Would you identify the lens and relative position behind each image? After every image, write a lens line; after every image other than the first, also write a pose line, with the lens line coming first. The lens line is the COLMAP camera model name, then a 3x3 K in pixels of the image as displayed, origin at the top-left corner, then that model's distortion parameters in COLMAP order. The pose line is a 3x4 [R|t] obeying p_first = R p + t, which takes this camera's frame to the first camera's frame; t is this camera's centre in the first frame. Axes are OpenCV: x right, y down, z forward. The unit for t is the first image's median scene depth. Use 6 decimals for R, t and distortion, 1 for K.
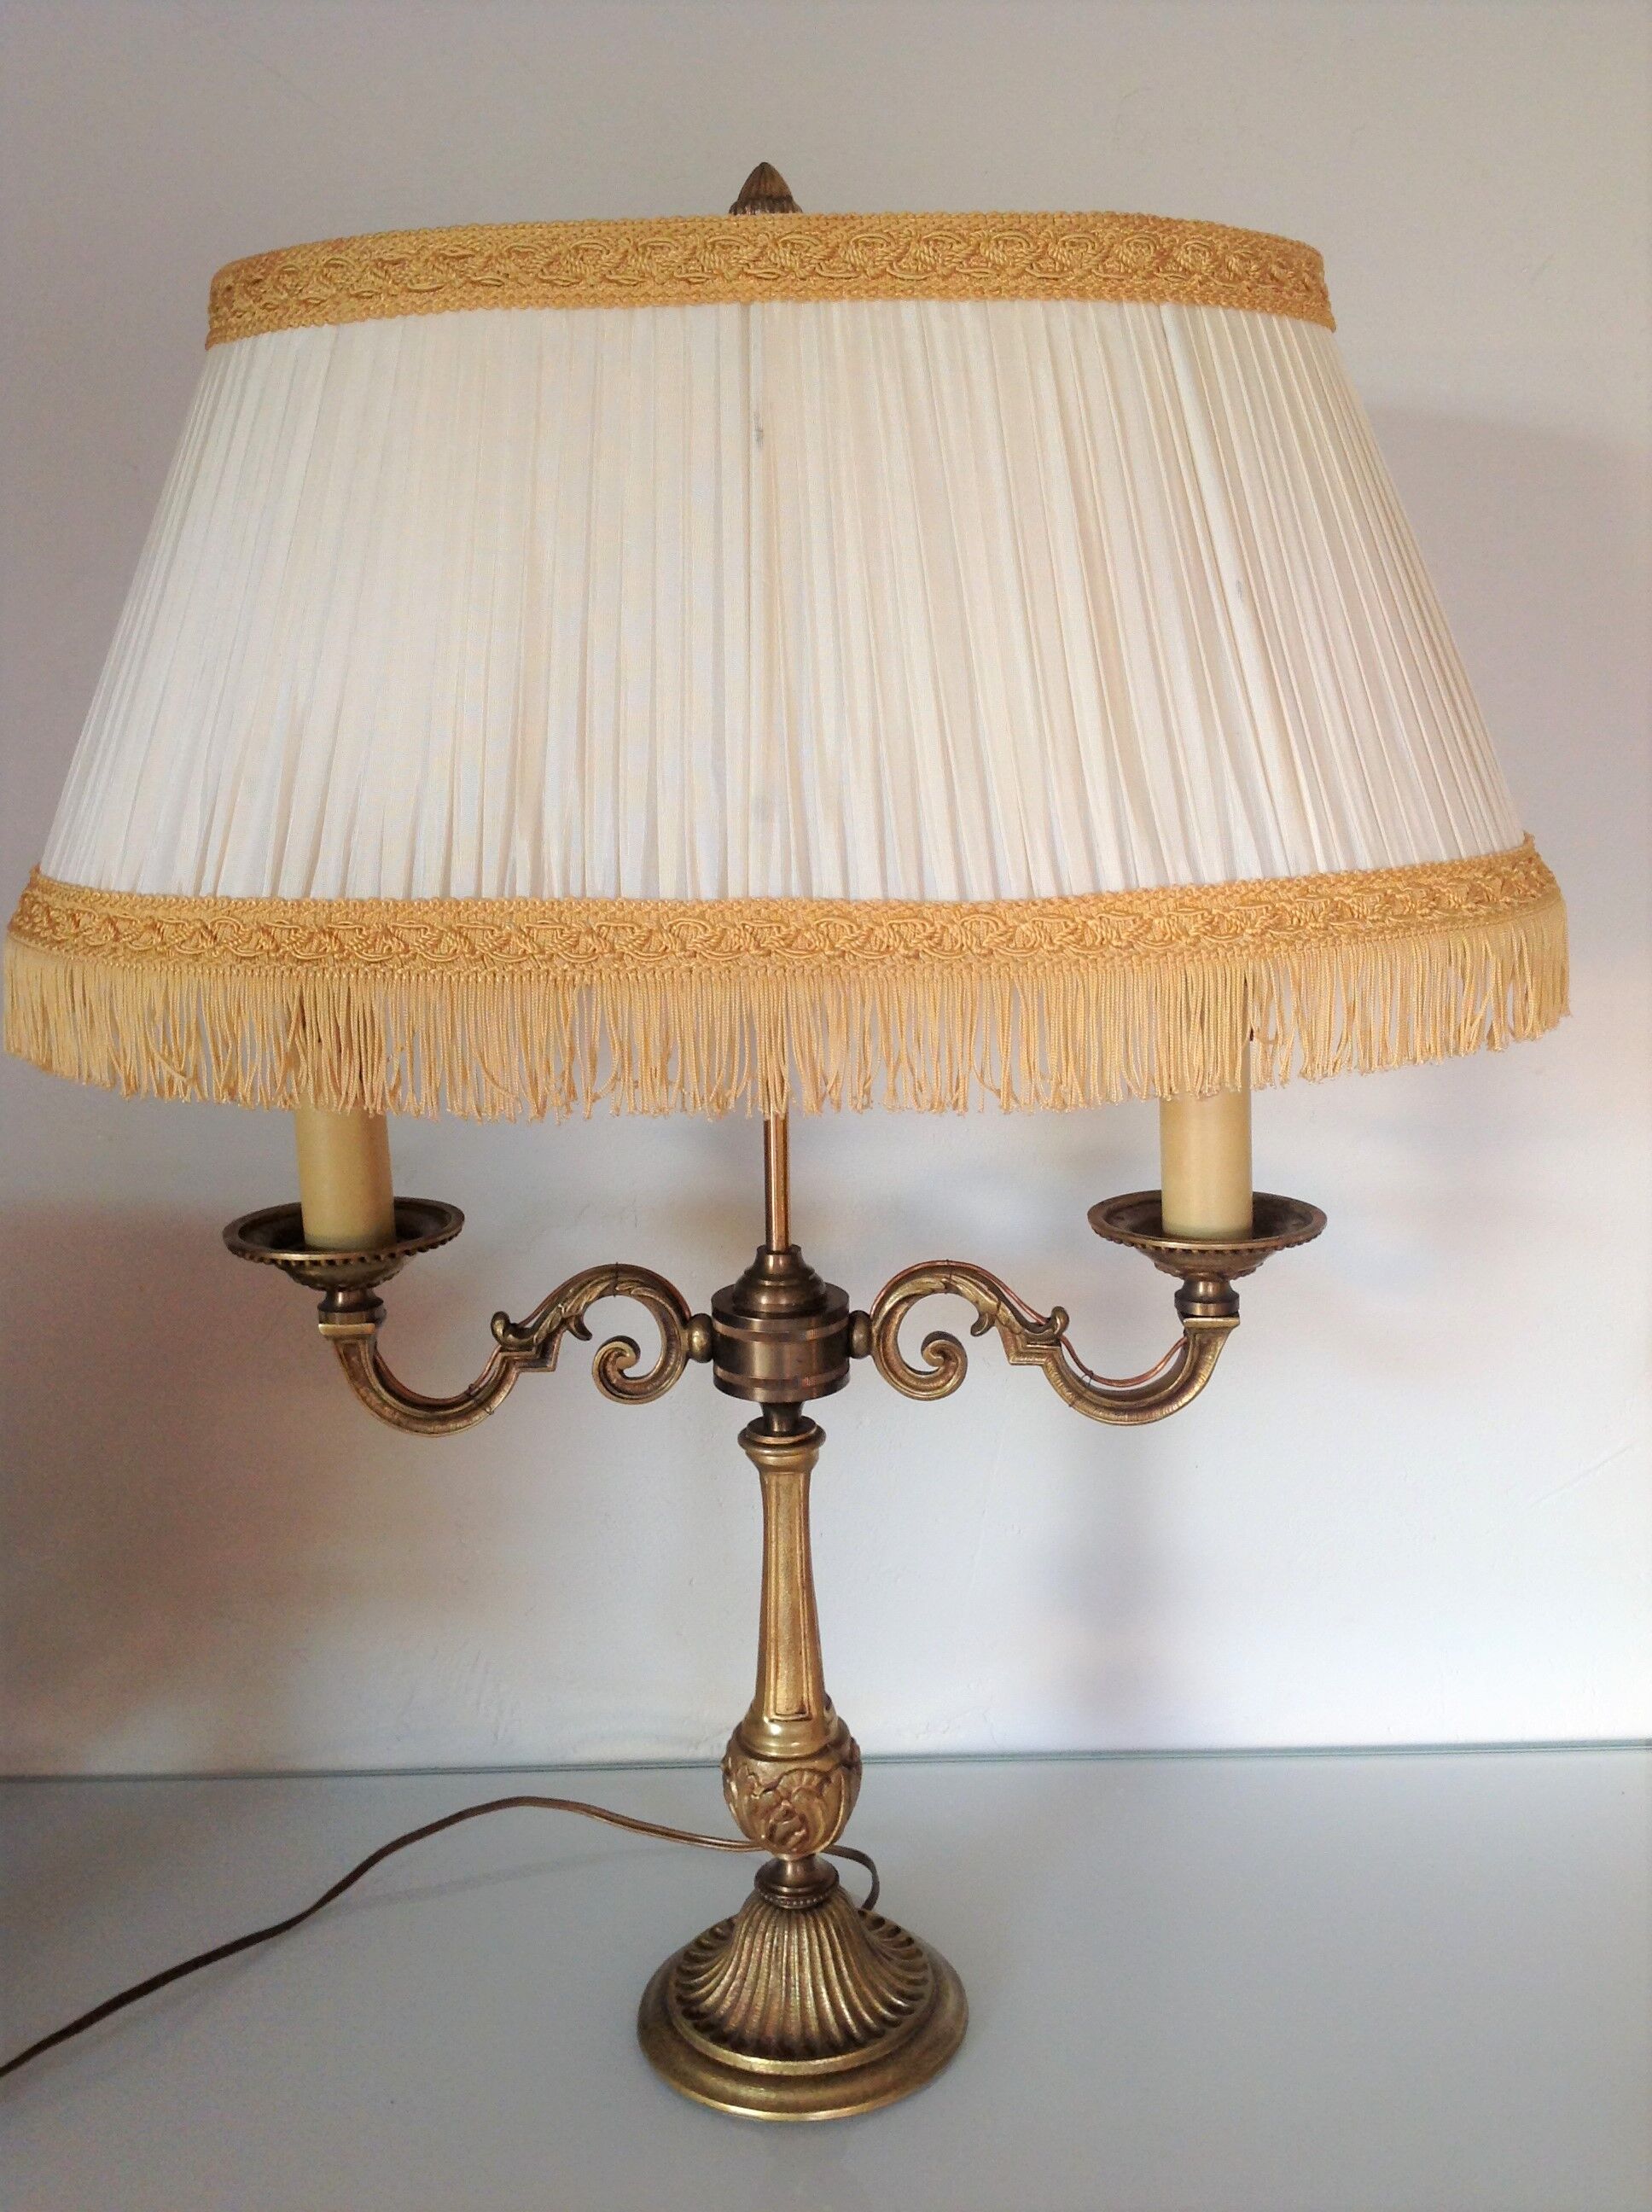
lens RADIAL K [[2102.5, 0, 854.6], [0, 2102.5, 1159.5], [0, 0, 1]] dist [0.060271, 0.000000]
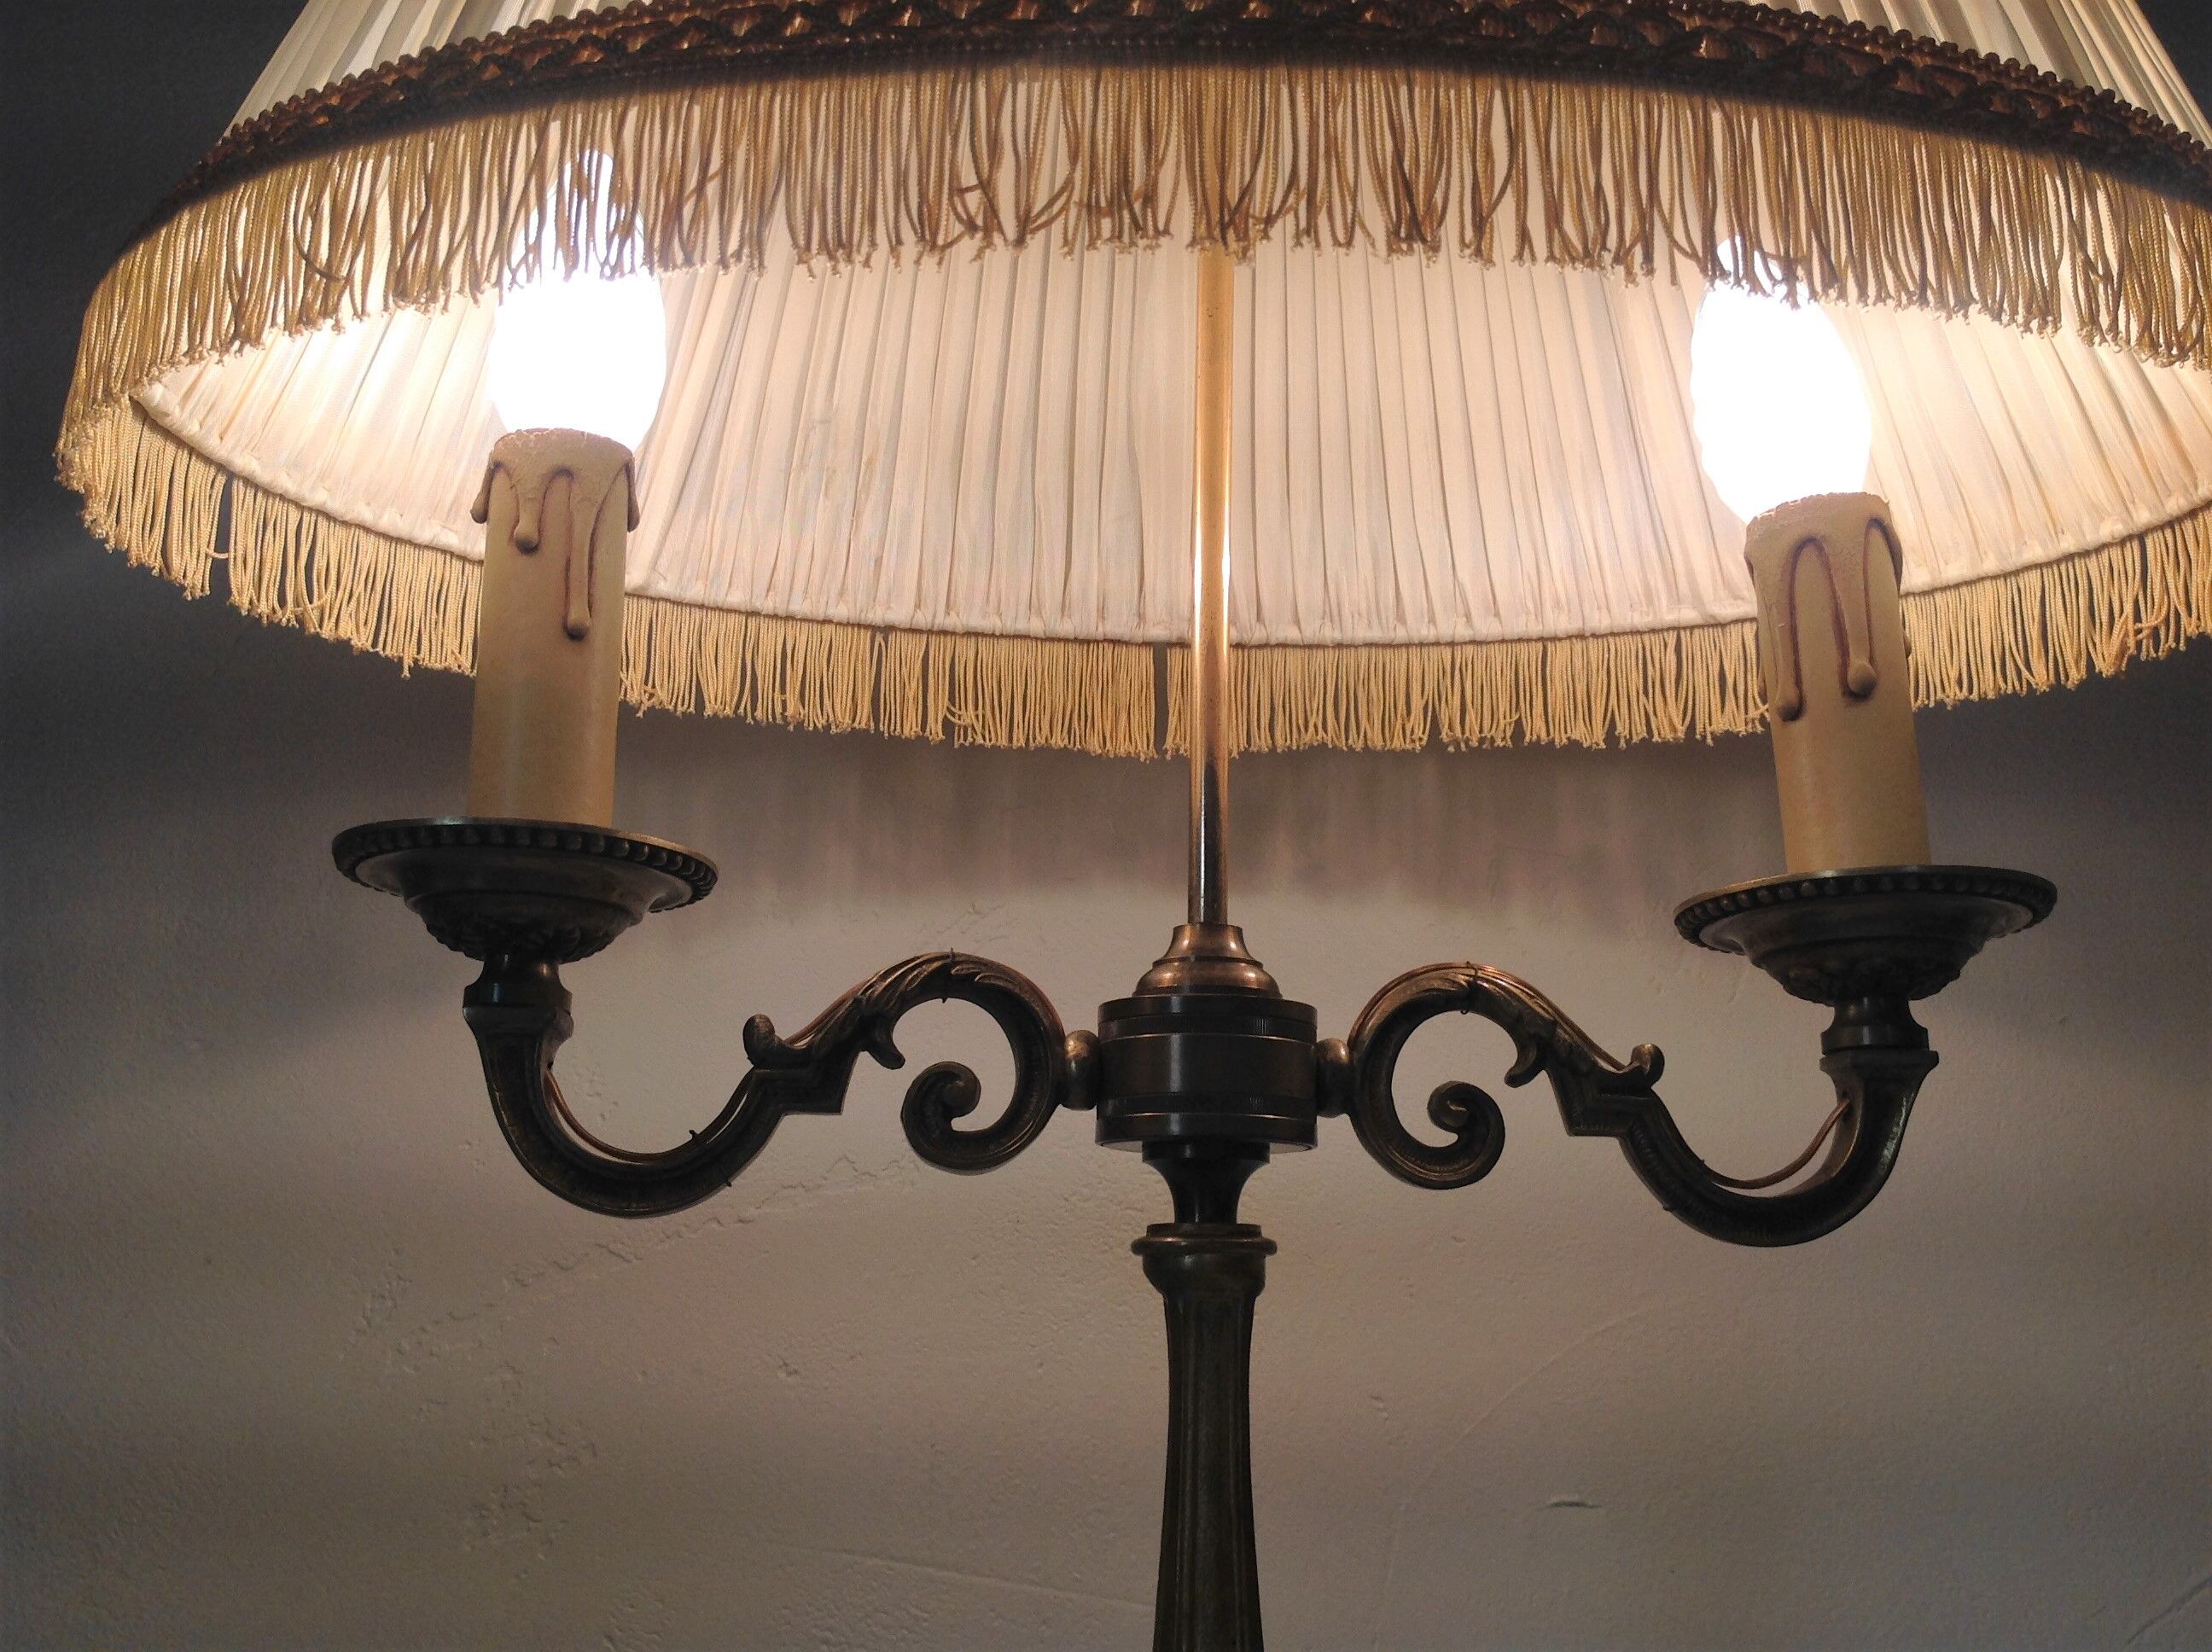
lens RADIAL K [[2102.5, 0, 1144.9], [0, 2102.5, 835.7], [0, 0, 1]] dist [0.060271, 0.000000]
pose [[0.998307, 0.037614, 0.044367, -0.098096], [-0.014509, 0.899686, -0.436297, 0.343617], [-0.056327, 0.434914, 0.898708, 0.477389]]
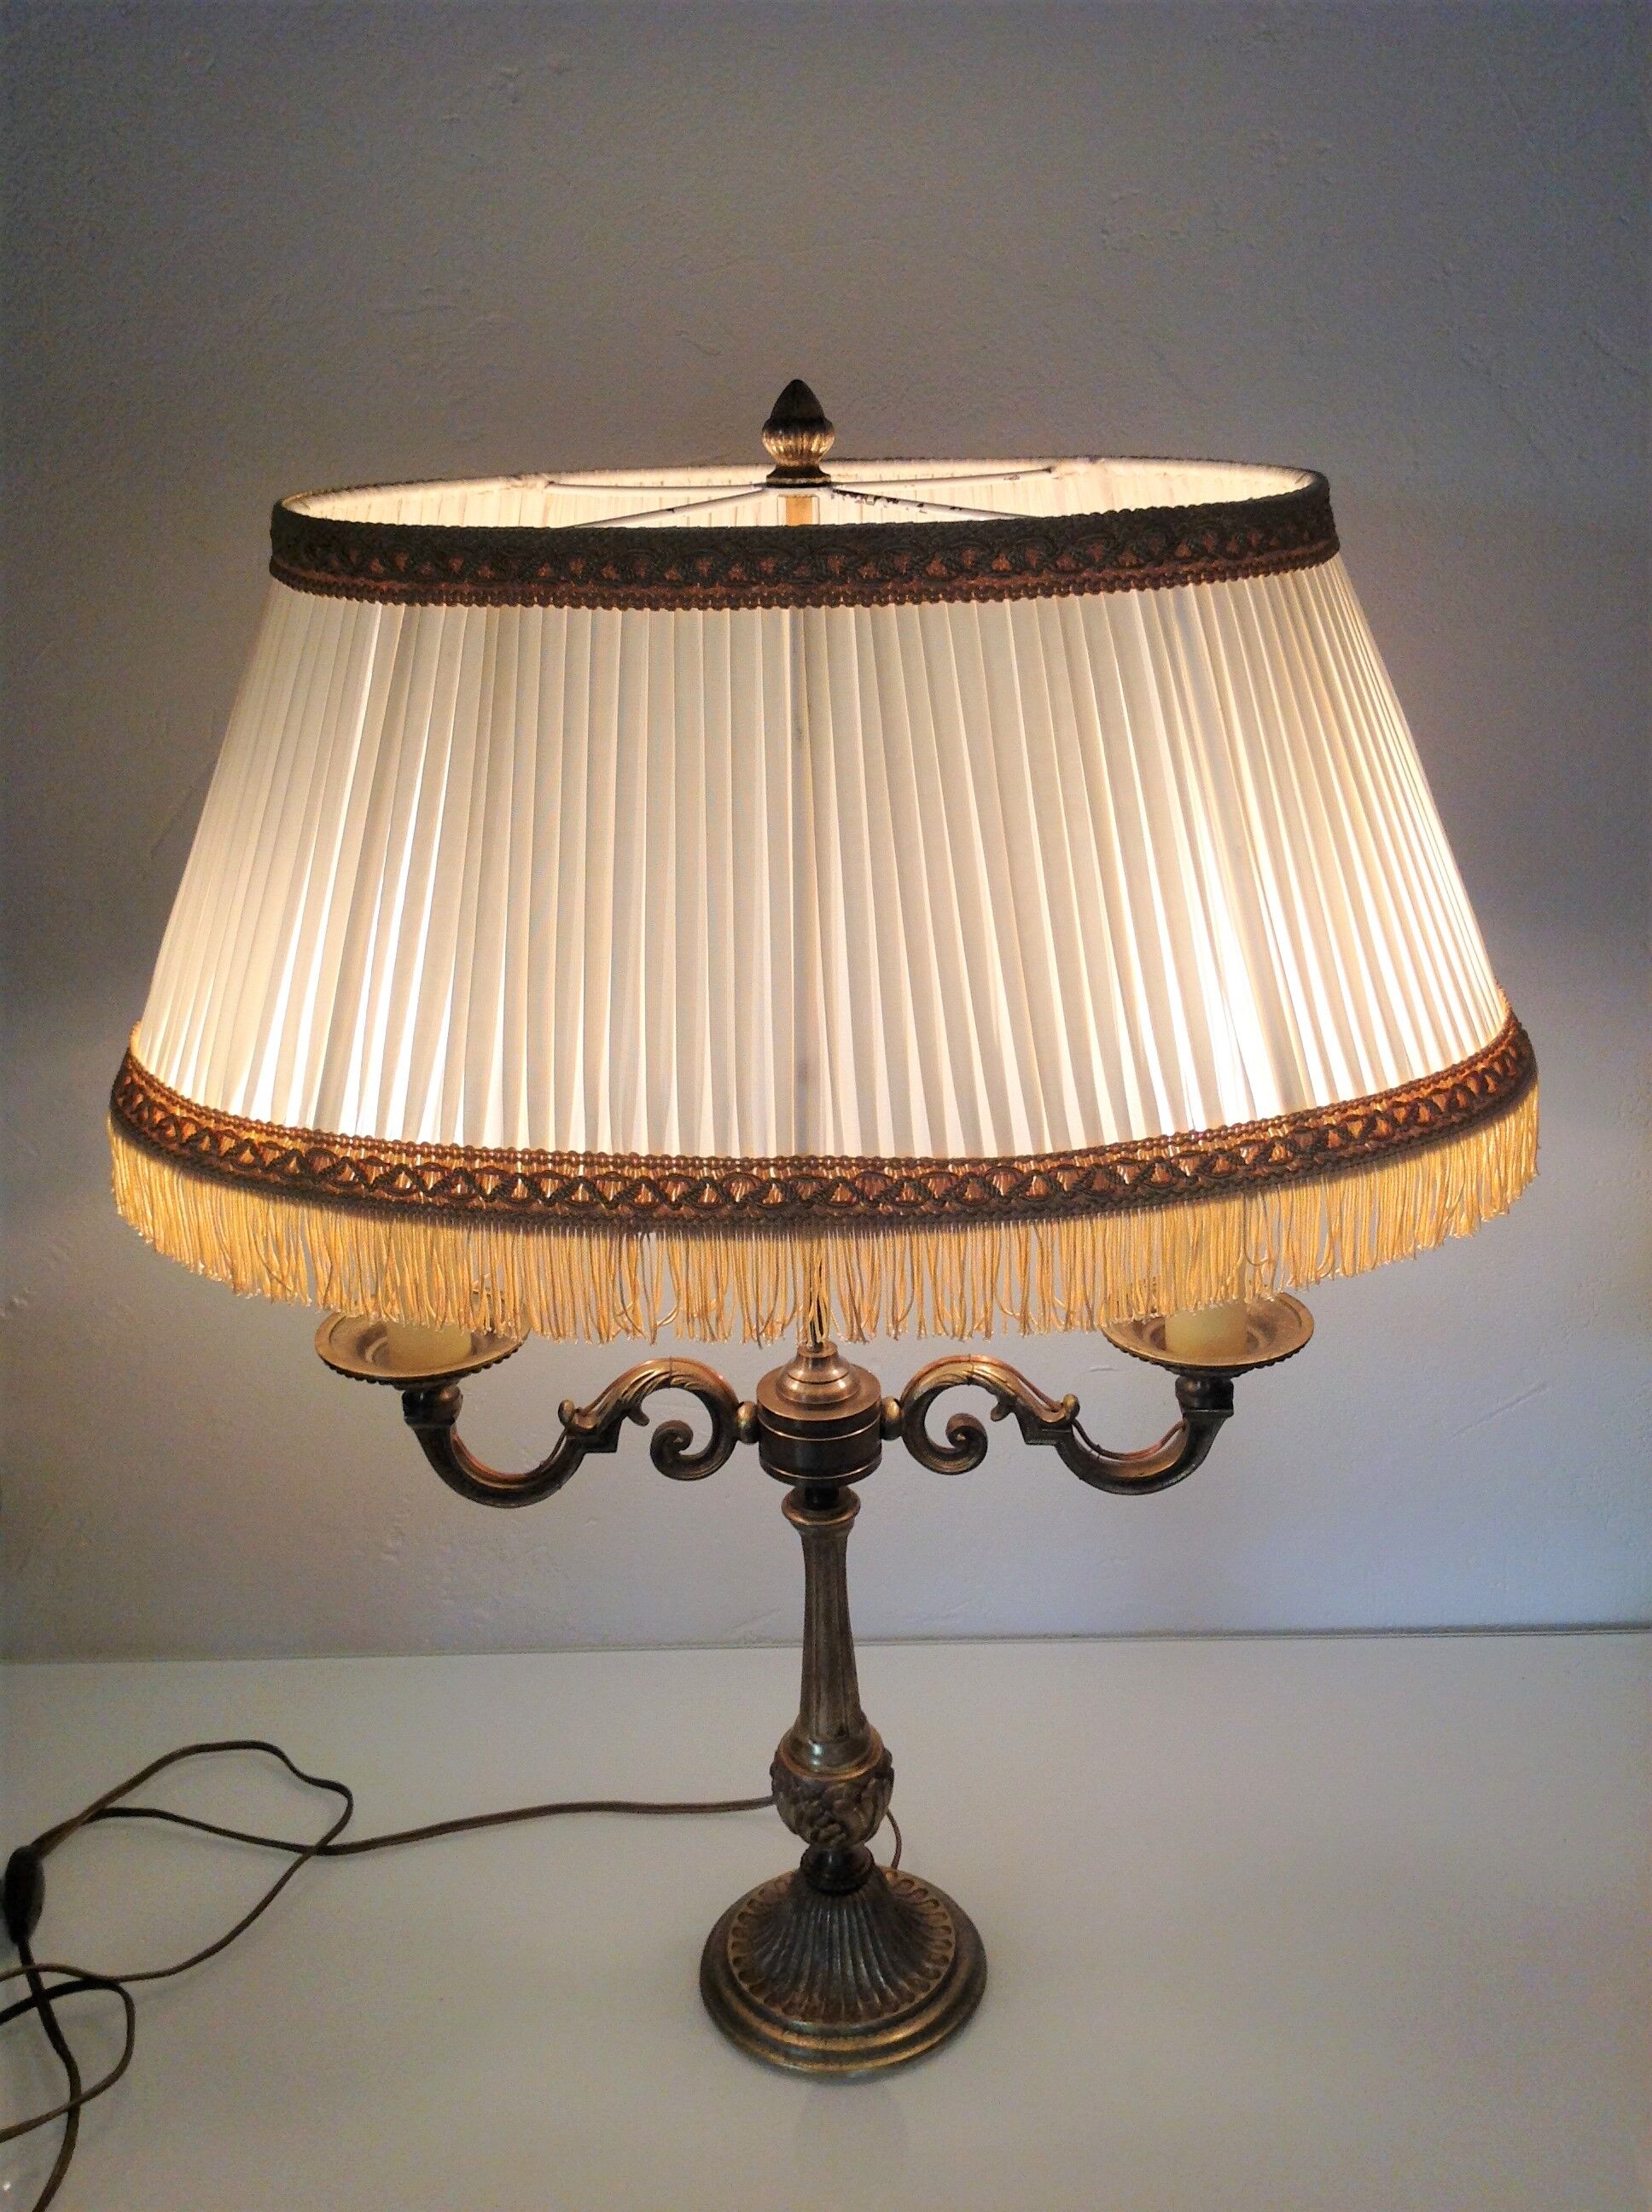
lens RADIAL K [[2102.5, 0, 889.4], [0, 2102.5, 1150.5], [0, 0, 1]] dist [0.060271, 0.000000]
pose [[0.999992, -0.003332, 0.002141, -0.000408], [0.002955, 0.987640, 0.156712, -0.269996], [-0.002637, -0.156704, 0.987642, -0.085400]]
